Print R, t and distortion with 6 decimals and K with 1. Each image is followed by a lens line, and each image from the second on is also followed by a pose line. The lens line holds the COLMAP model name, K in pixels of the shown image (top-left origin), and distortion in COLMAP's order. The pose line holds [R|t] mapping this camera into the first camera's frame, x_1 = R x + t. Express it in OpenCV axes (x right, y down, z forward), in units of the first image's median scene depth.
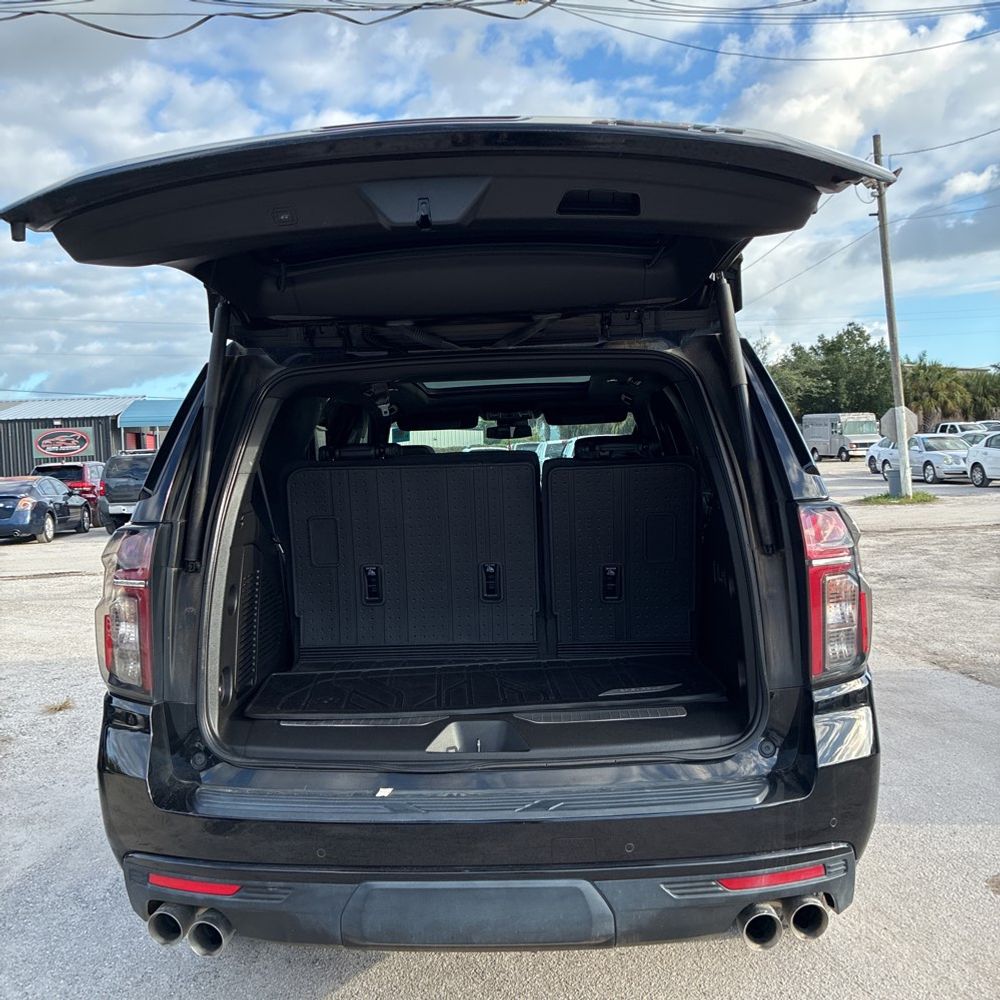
lens RADIAL K [[1016.8, 0, 483.6], [0, 1016.8, 485.9], [0, 0, 1]] dist [0.027794, 0.000000]
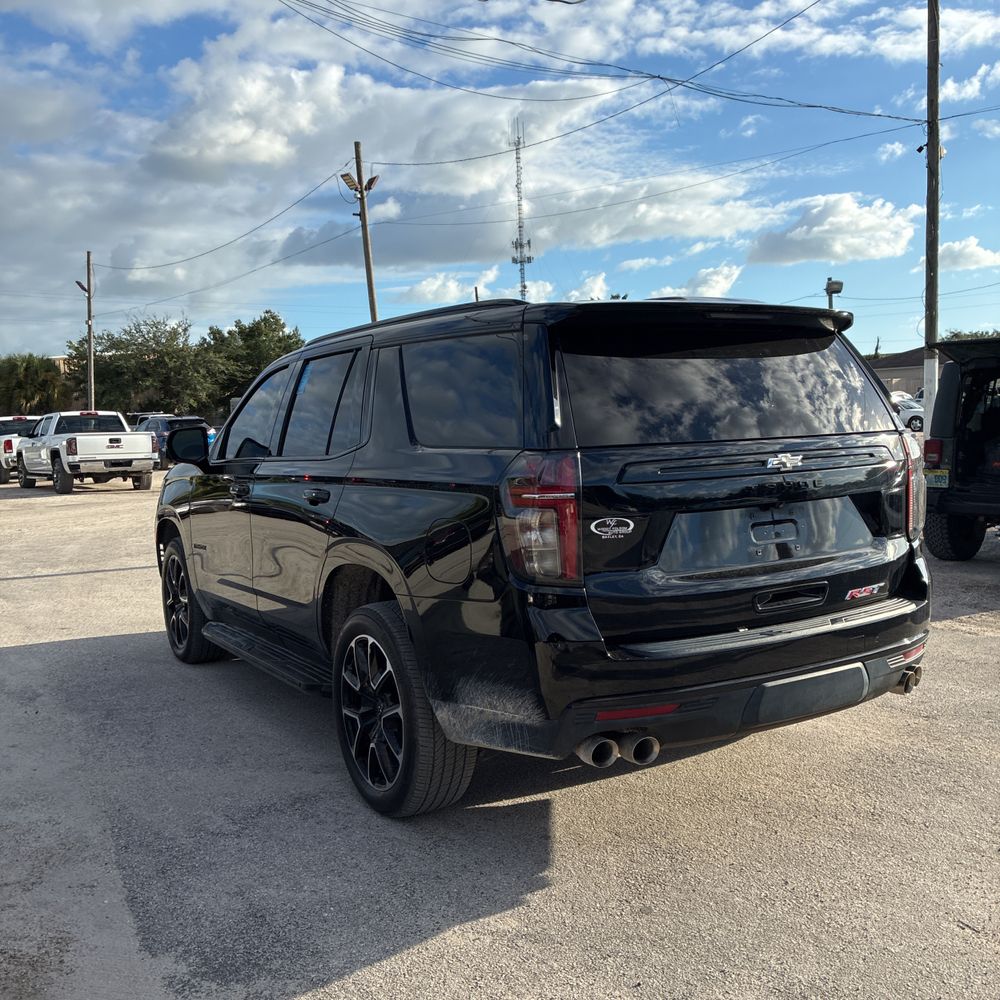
lens RADIAL K [[1016.8, 0, 504.4], [0, 1016.8, 500.8], [0, 0, 1]] dist [0.027794, 0.000000]
pose [[0.820796, -0.032967, 0.570269, -0.762882], [0.015897, 0.999265, 0.034886, 0.038508], [-0.571000, -0.019568, 0.820717, -0.000119]]
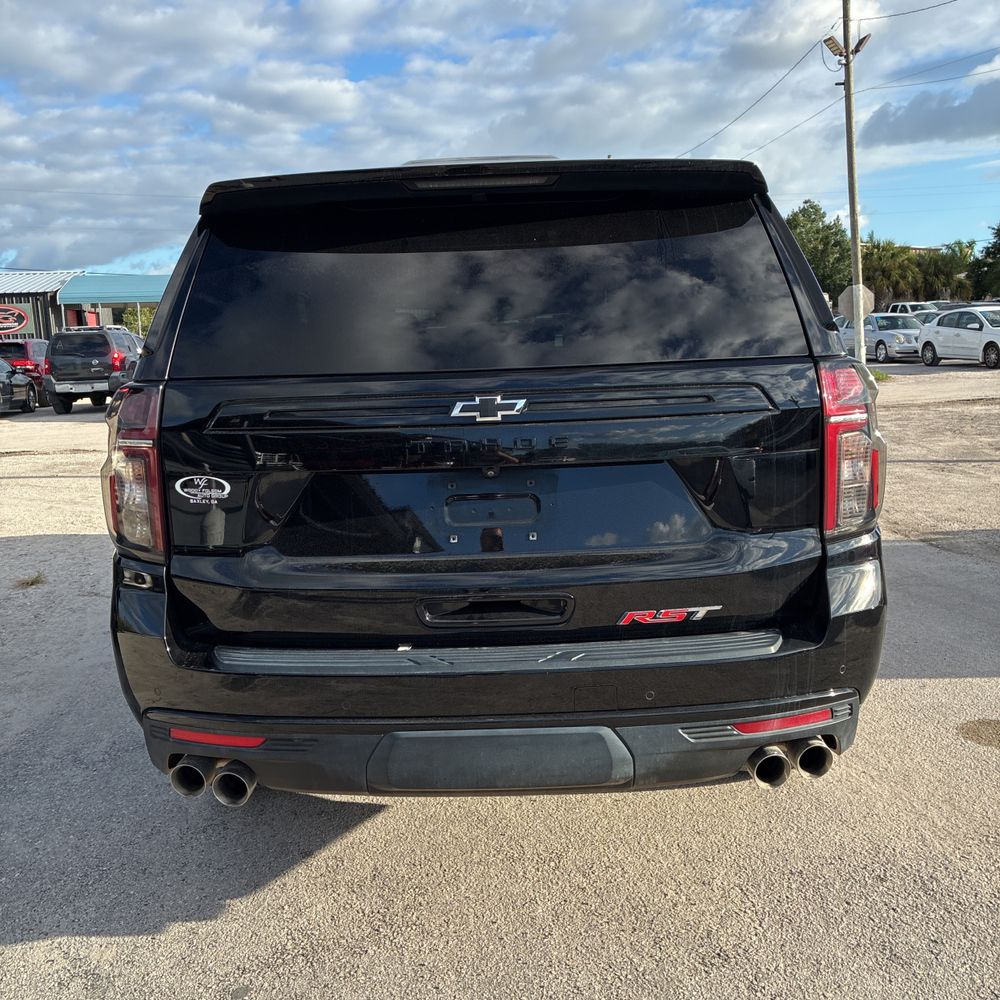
lens RADIAL K [[1016.8, 0, 482.5], [0, 1016.8, 490.3], [0, 0, 1]] dist [0.027794, 0.000000]
pose [[0.998833, -0.004942, 0.048044, -0.043844], [-0.000839, 0.992826, 0.119563, 0.016461], [-0.048291, -0.119464, 0.991663, 0.010448]]
